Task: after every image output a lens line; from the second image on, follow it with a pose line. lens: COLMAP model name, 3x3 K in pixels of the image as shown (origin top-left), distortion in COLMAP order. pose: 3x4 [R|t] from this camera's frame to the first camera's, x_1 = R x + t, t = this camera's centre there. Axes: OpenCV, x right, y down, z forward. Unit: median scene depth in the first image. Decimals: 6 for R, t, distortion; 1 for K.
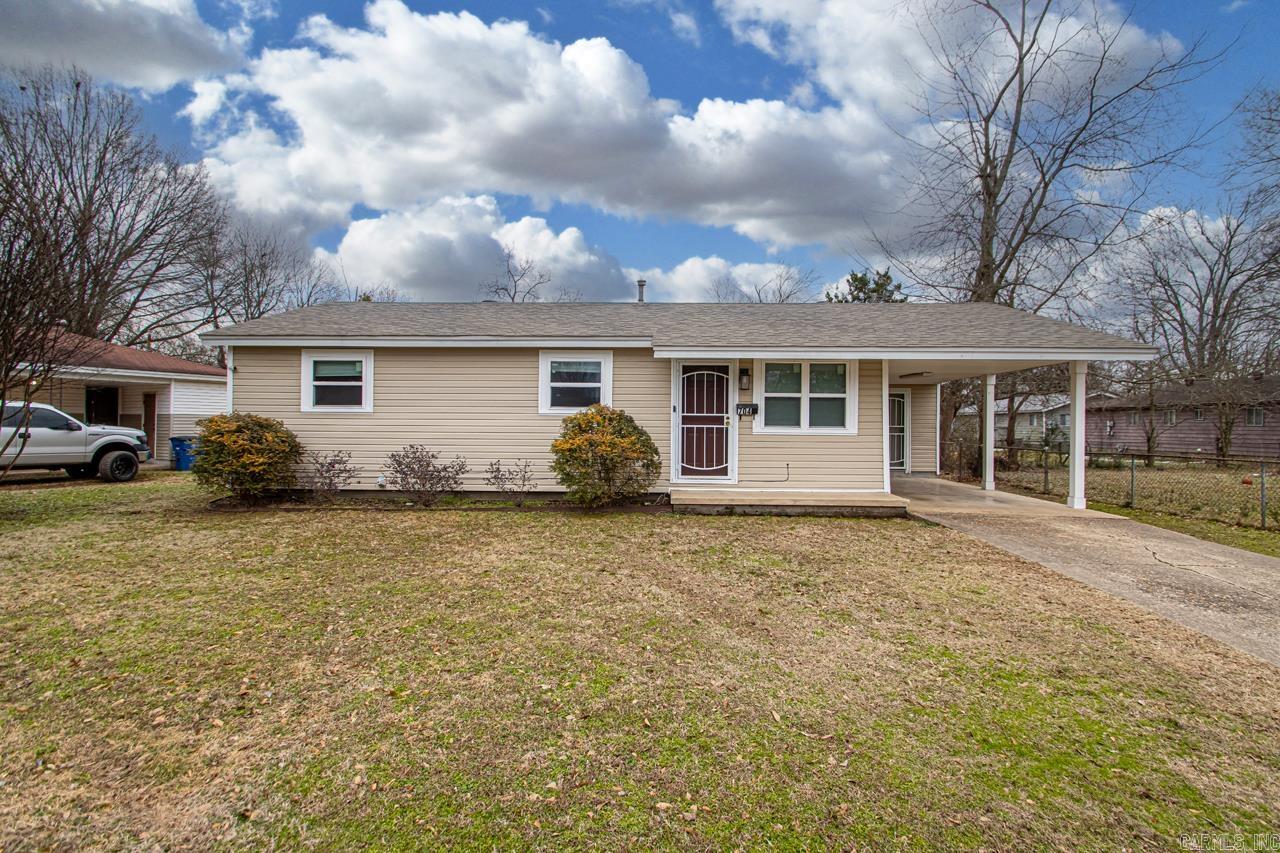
lens RADIAL K [[594.0, 0, 646.8], [0, 594.0, 436.5], [0, 0, 1]] dist [0.021953, -0.023085]
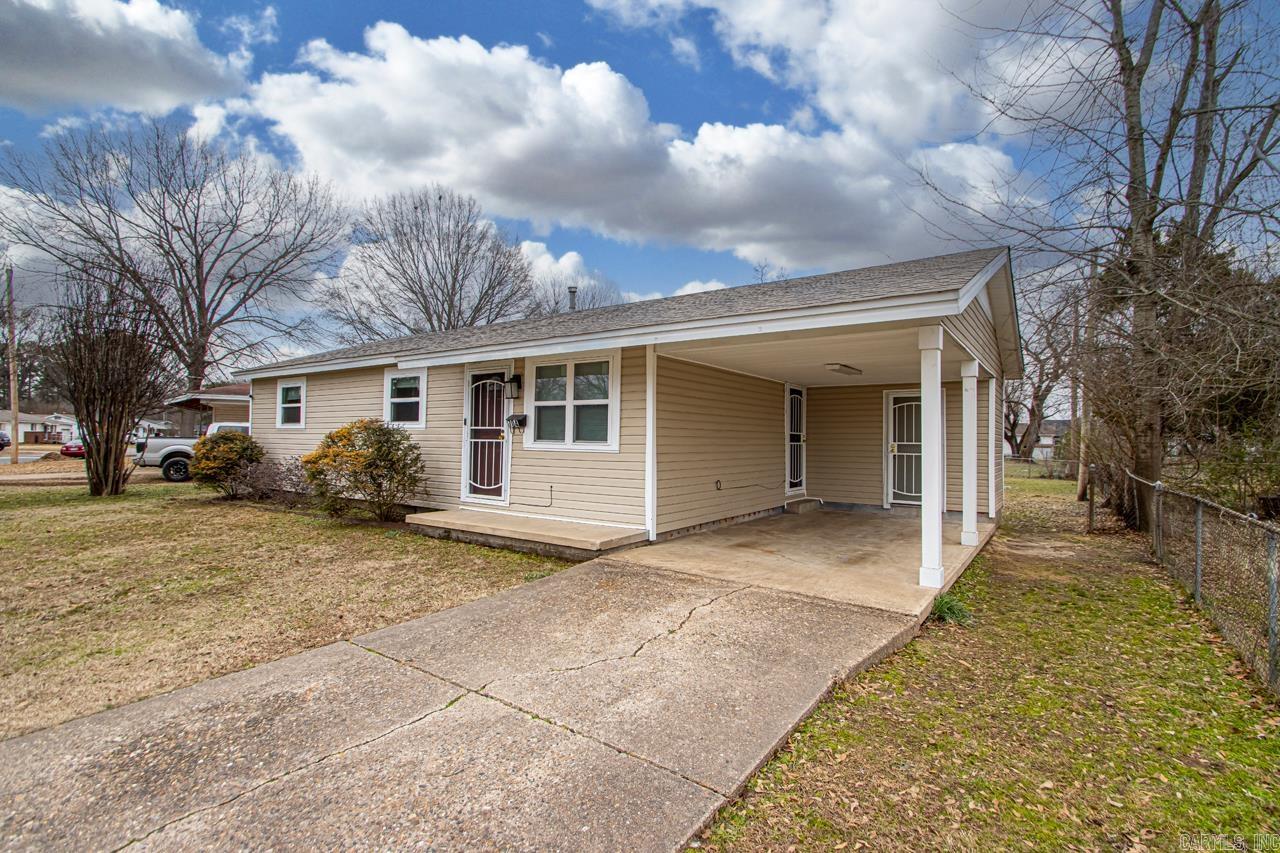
lens RADIAL K [[594.0, 0, 646.8], [0, 594.0, 436.5], [0, 0, 1]] dist [0.021953, -0.023085]
pose [[0.845382, -0.001757, -0.534159, 0.789496], [-0.015246, 0.999508, -0.027416, -0.002355], [0.533944, 0.031321, 0.844940, 0.364903]]
